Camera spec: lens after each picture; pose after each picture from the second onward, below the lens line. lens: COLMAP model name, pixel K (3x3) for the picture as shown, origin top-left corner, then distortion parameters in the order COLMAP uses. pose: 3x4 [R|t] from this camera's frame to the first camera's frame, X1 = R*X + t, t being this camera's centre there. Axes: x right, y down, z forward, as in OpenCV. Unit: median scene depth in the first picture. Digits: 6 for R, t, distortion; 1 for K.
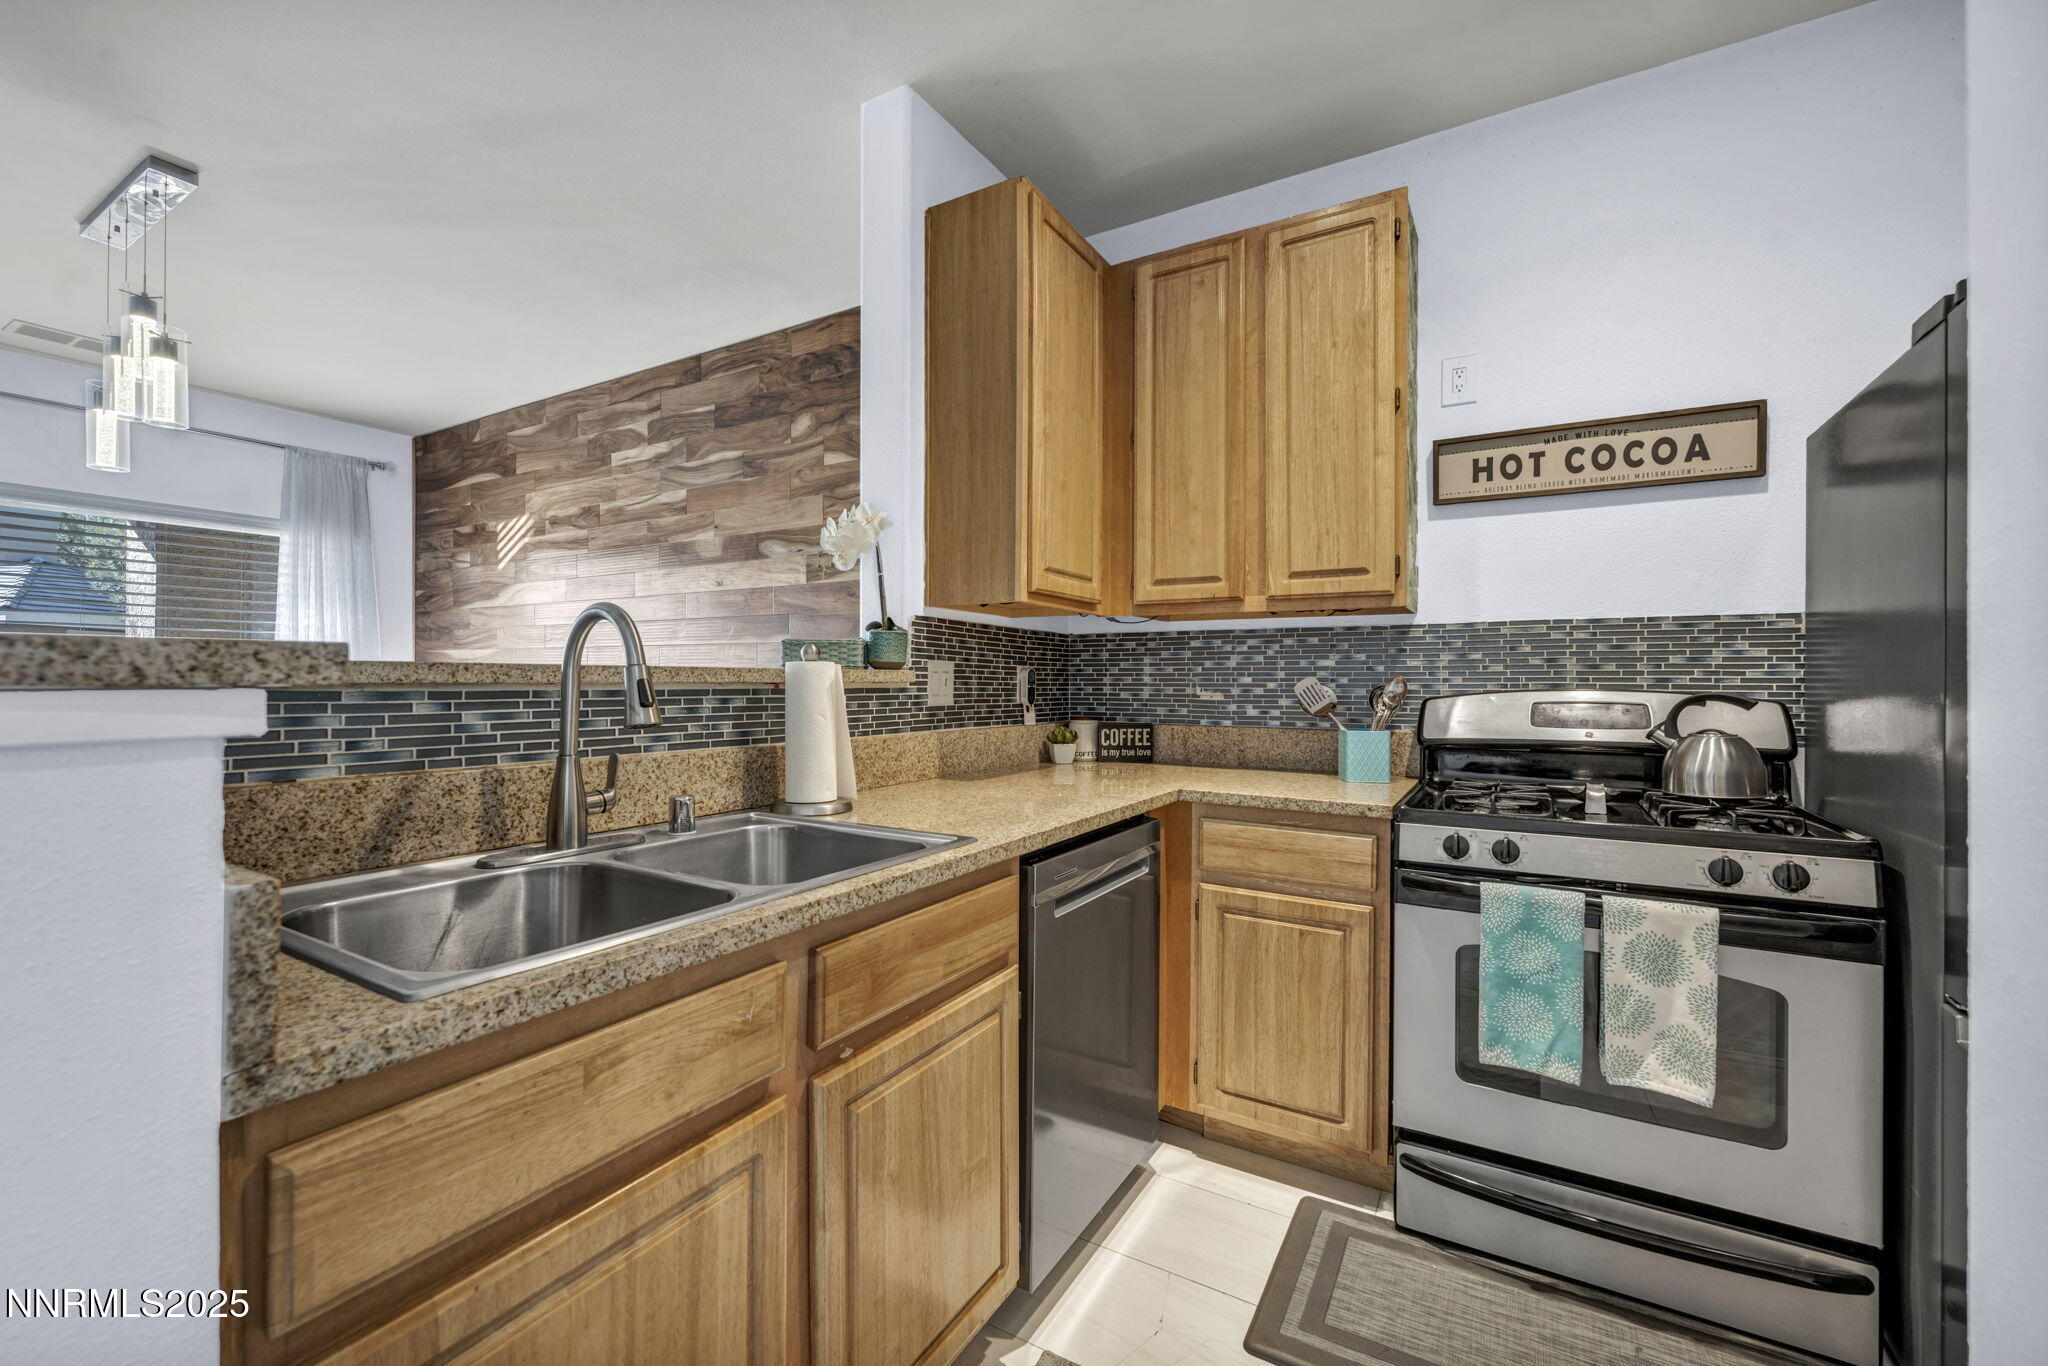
lens RADIAL K [[836.5, 0, 1026.4], [0, 836.5, 677.6], [0, 0, 1]] dist [-0.001898, 0.000492]
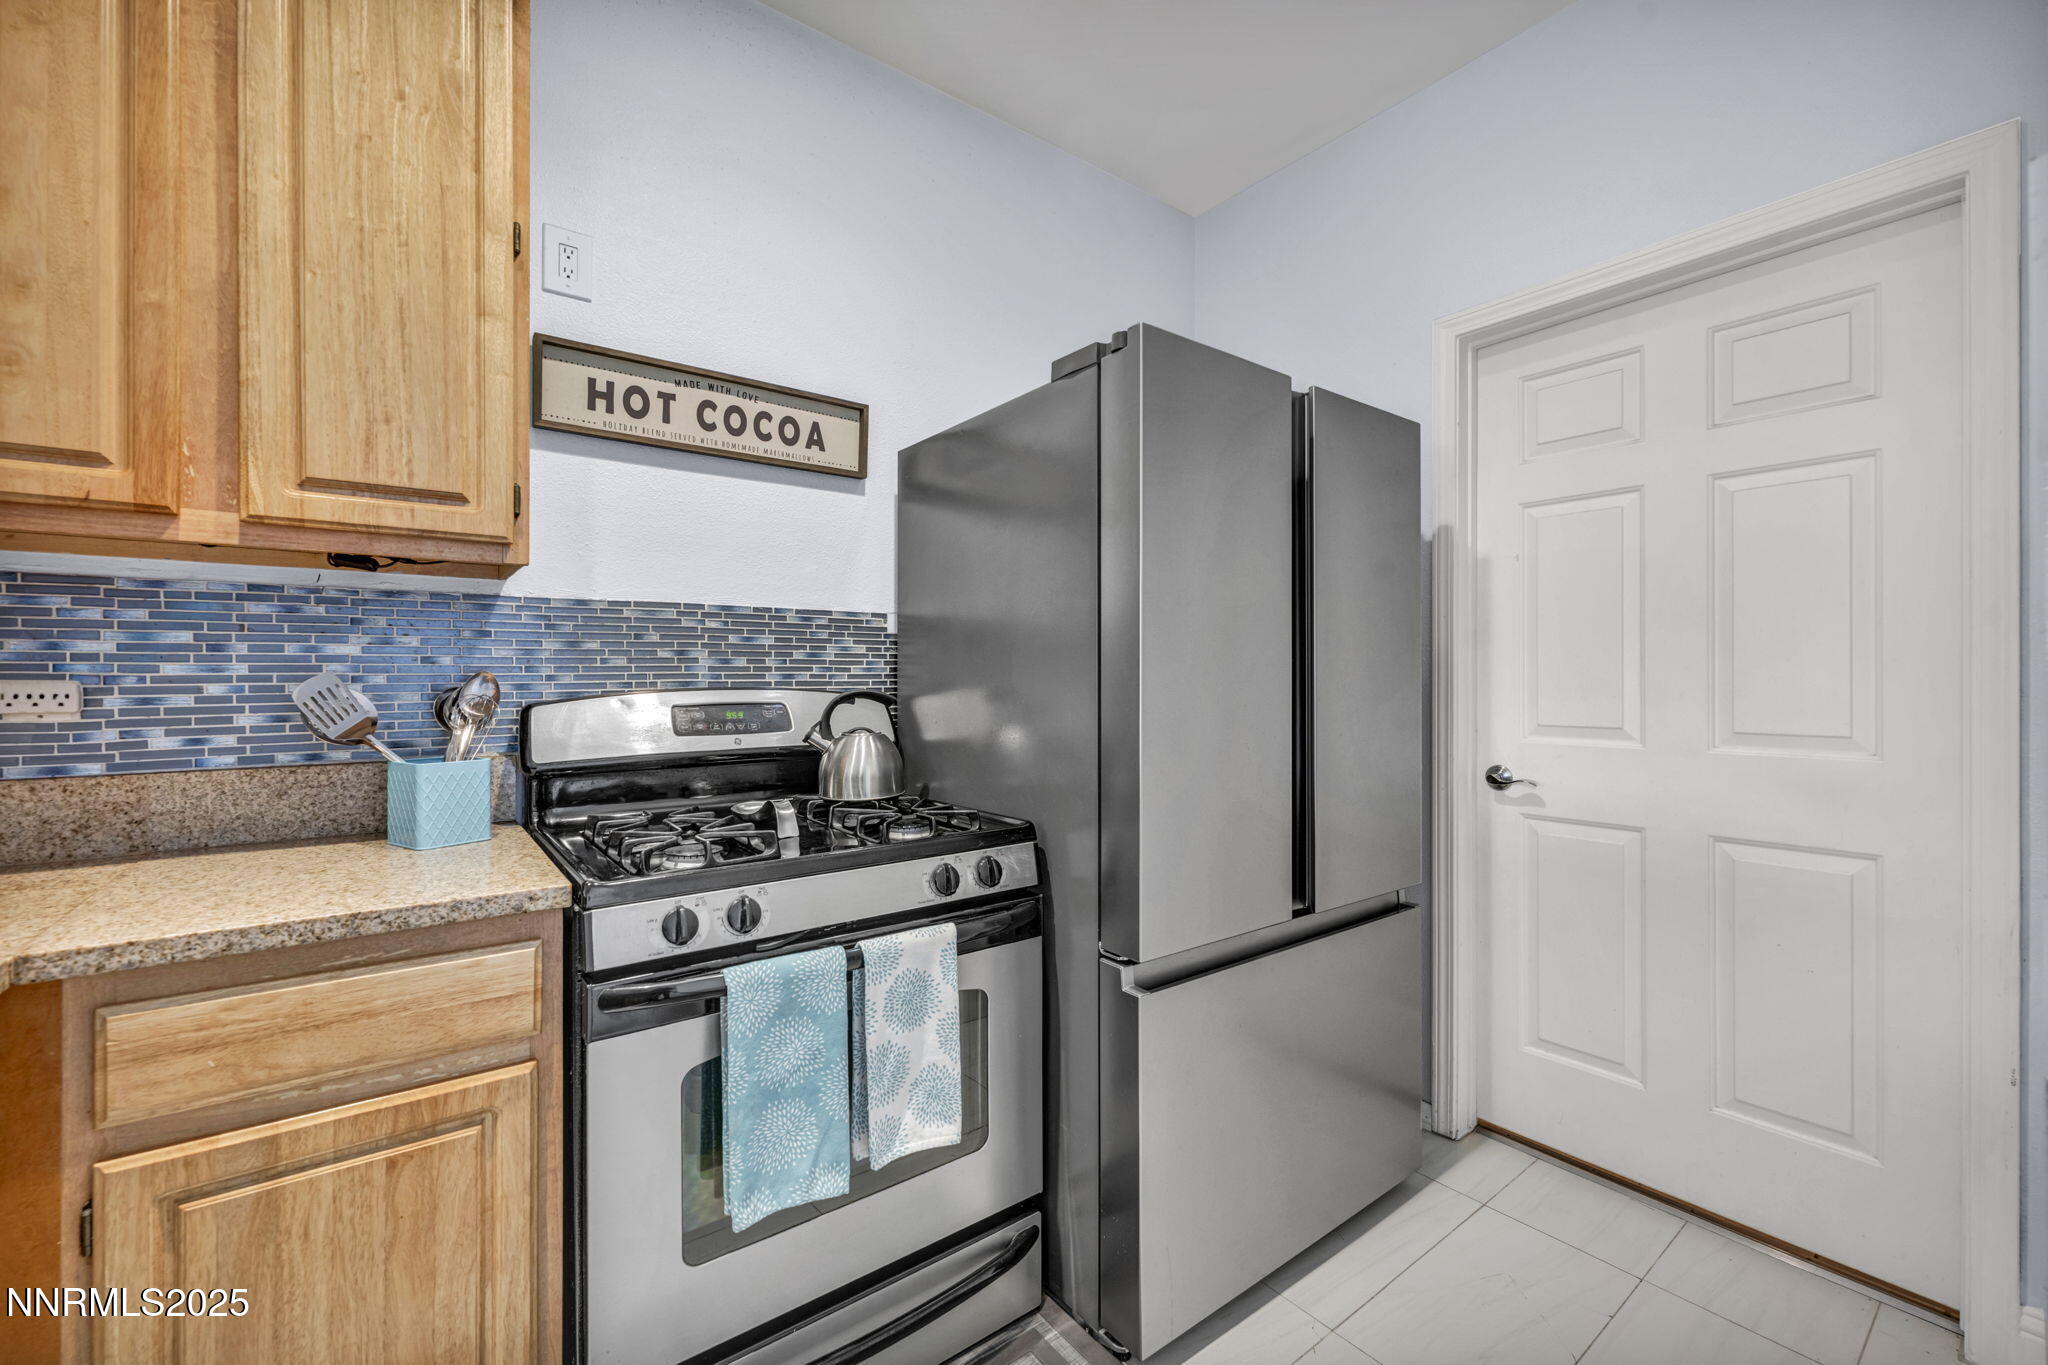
lens RADIAL K [[836.5, 0, 1021.9], [0, 836.5, 676.5], [0, 0, 1]] dist [-0.001898, 0.000492]
pose [[0.379733, -0.004887, 0.925083, -0.002828], [-0.000059, 0.999986, 0.005307, -0.002047], [-0.925096, -0.002070, 0.379727, 0.382017]]
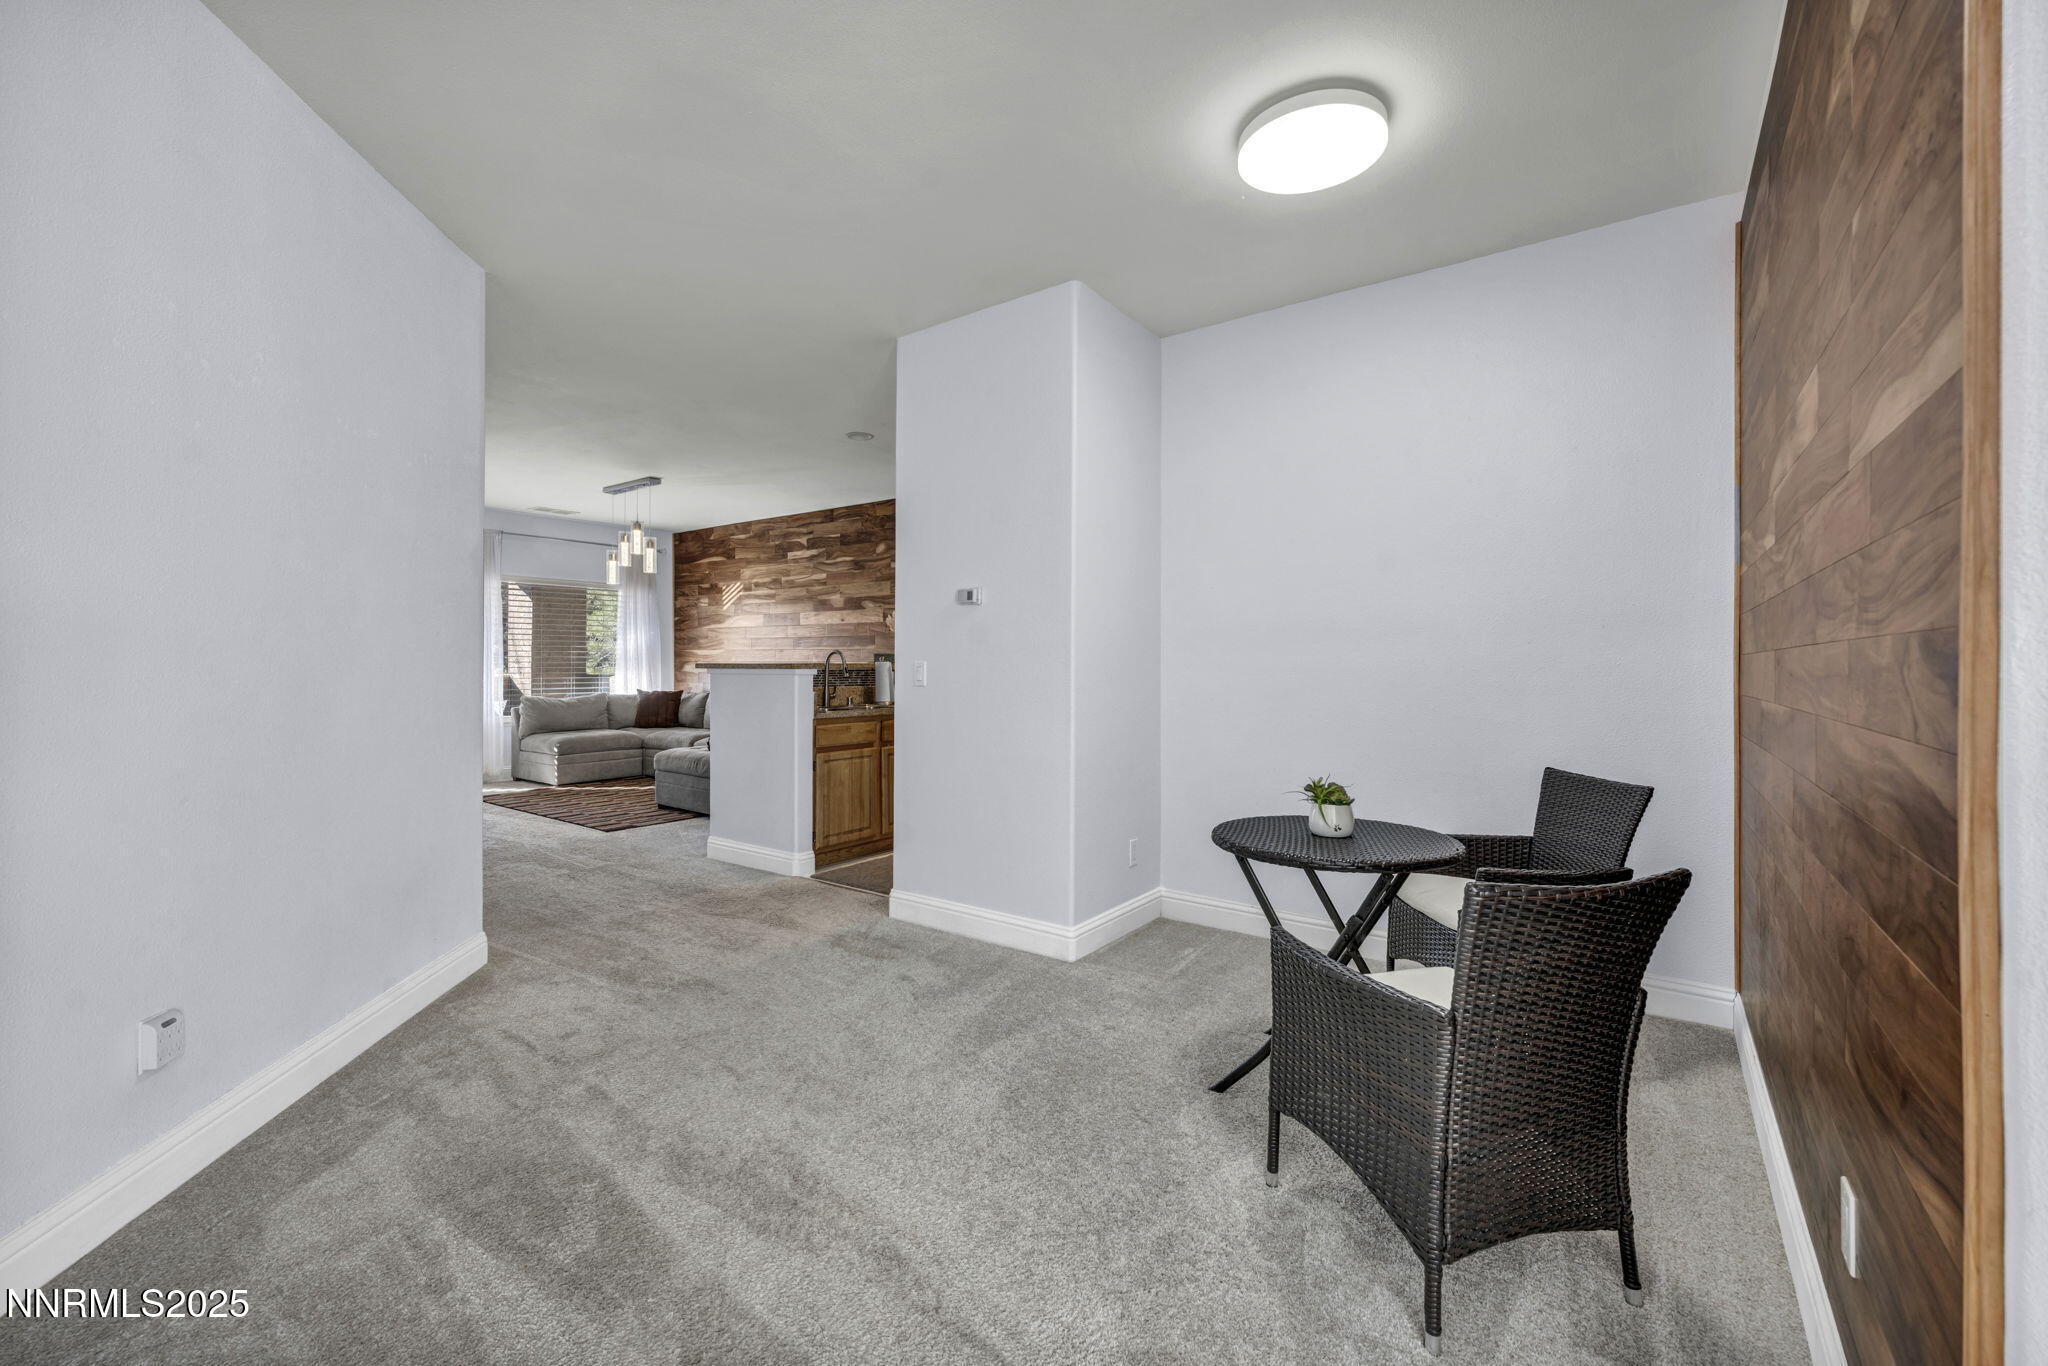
lens RADIAL K [[836.5, 0, 1020.4], [0, 836.5, 662.5], [0, 0, 1]] dist [-0.001898, 0.000492]
pose [[0.994883, -0.001863, -0.101014, 0.505982], [0.001961, 0.999998, 0.000872, -0.014004], [0.101012, -0.001066, 0.994885, -1.832759]]
